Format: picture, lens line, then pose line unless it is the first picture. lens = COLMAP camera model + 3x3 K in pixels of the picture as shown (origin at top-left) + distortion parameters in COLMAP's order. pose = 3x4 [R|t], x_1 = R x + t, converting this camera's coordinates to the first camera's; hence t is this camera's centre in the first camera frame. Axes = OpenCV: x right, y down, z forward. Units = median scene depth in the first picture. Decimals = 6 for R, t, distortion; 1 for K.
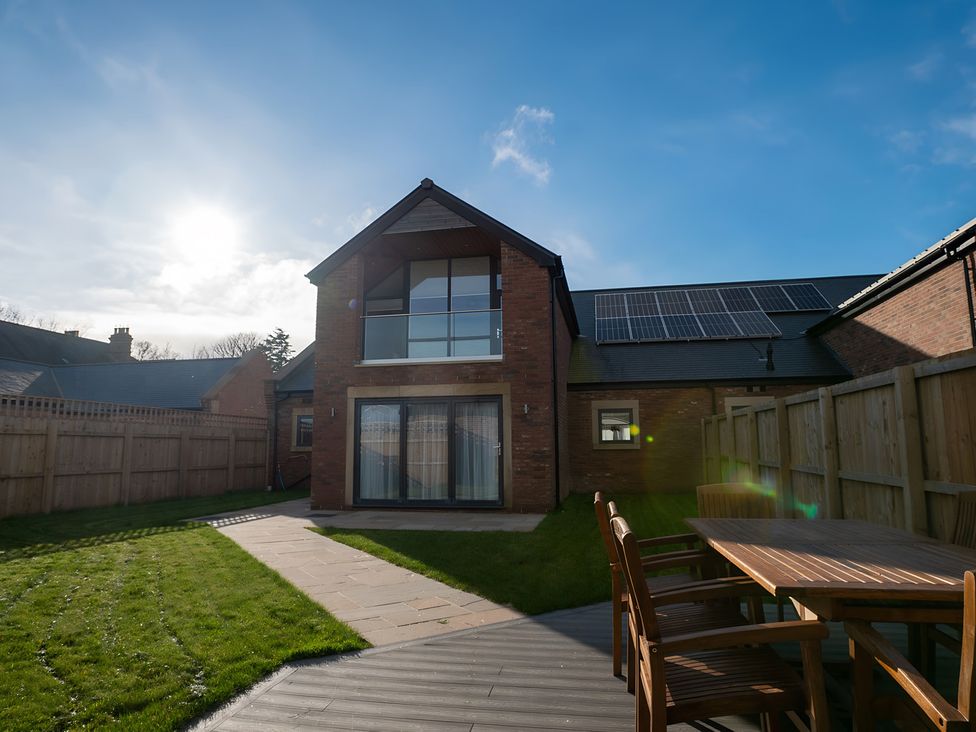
lens RADIAL K [[599.0, 0, 489.2], [0, 599.0, 371.0], [0, 0, 1]] dist [-0.036191, 0.004176]
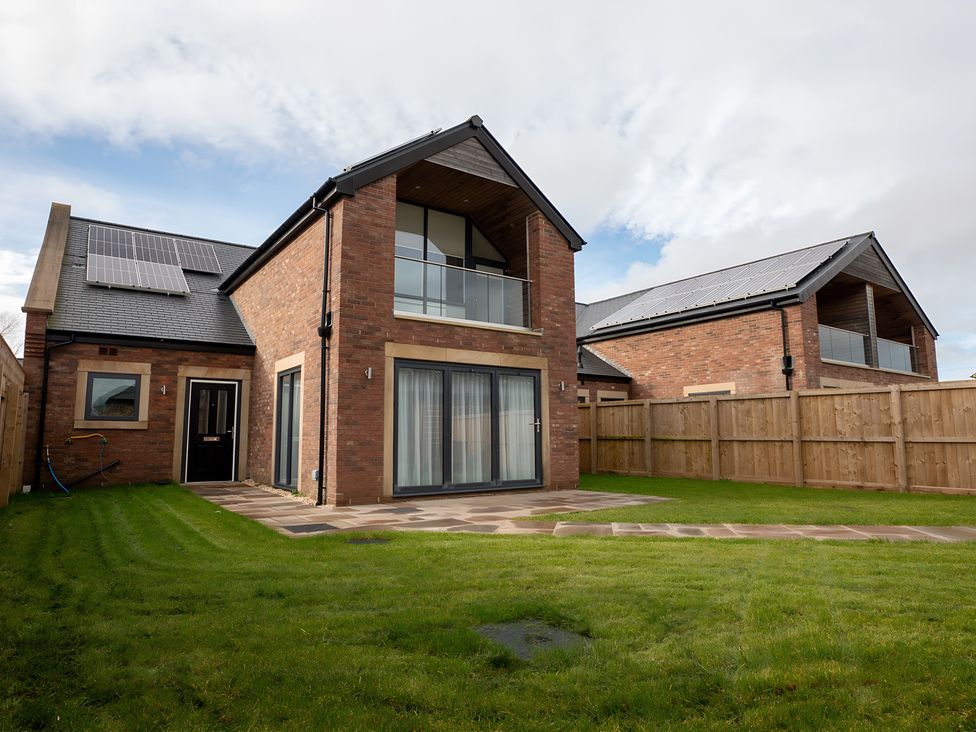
lens RADIAL K [[599.0, 0, 486.6], [0, 599.0, 363.3], [0, 0, 1]] dist [-0.036191, 0.004176]
pose [[0.686363, 0.095064, 0.721020, -0.703965], [-0.094716, 0.994661, -0.040978, 0.073690], [-0.721065, -0.040166, 0.691702, 0.377503]]
